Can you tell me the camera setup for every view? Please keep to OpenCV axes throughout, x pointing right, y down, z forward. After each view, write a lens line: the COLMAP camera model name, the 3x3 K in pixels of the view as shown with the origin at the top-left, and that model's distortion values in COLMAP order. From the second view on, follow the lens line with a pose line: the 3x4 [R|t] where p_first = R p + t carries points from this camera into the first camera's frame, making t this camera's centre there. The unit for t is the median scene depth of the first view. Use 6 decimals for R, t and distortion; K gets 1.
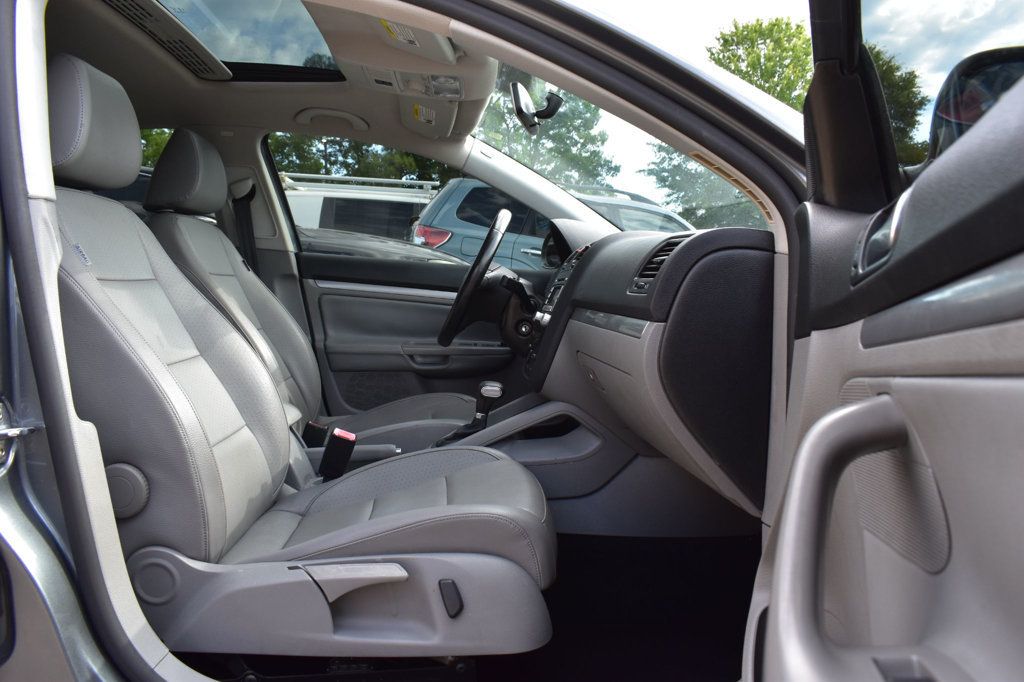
lens RADIAL K [[798.6, 0, 507.1], [0, 798.6, 342.0], [0, 0, 1]] dist [-0.087318, 0.004080]
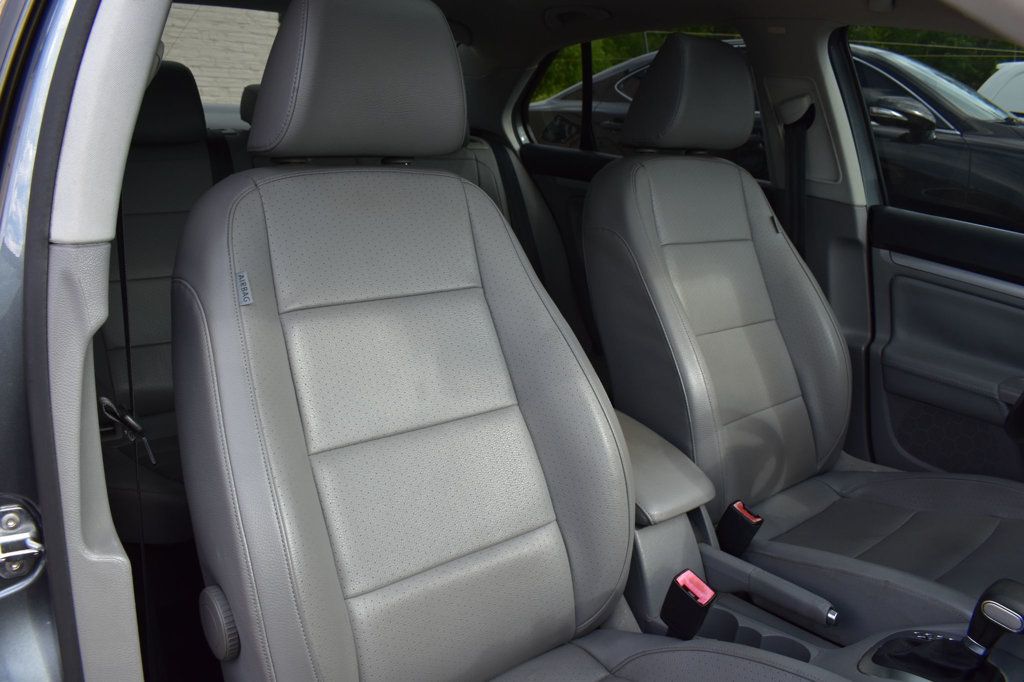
lens RADIAL K [[798.6, 0, 512.5], [0, 798.6, 341.1], [0, 0, 1]] dist [-0.087318, 0.004080]
pose [[0.608470, 0.242425, -0.755642, 0.111586], [-0.106305, 0.968515, 0.225118, -0.175308], [0.786425, -0.056649, 0.615083, 0.515141]]
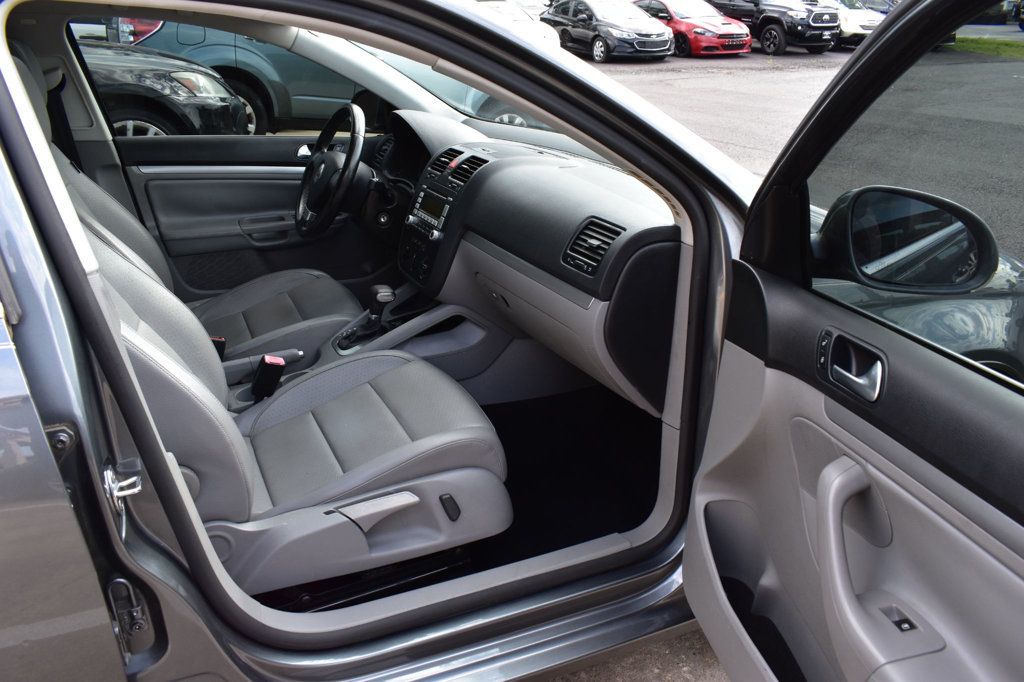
lens RADIAL K [[798.6, 0, 515.0], [0, 798.6, 341.1], [0, 0, 1]] dist [-0.087318, 0.004080]
pose [[0.924101, -0.138596, 0.356130, -0.273745], [0.021433, 0.949246, 0.313805, -0.240755], [-0.381547, -0.282355, 0.880169, -0.093712]]
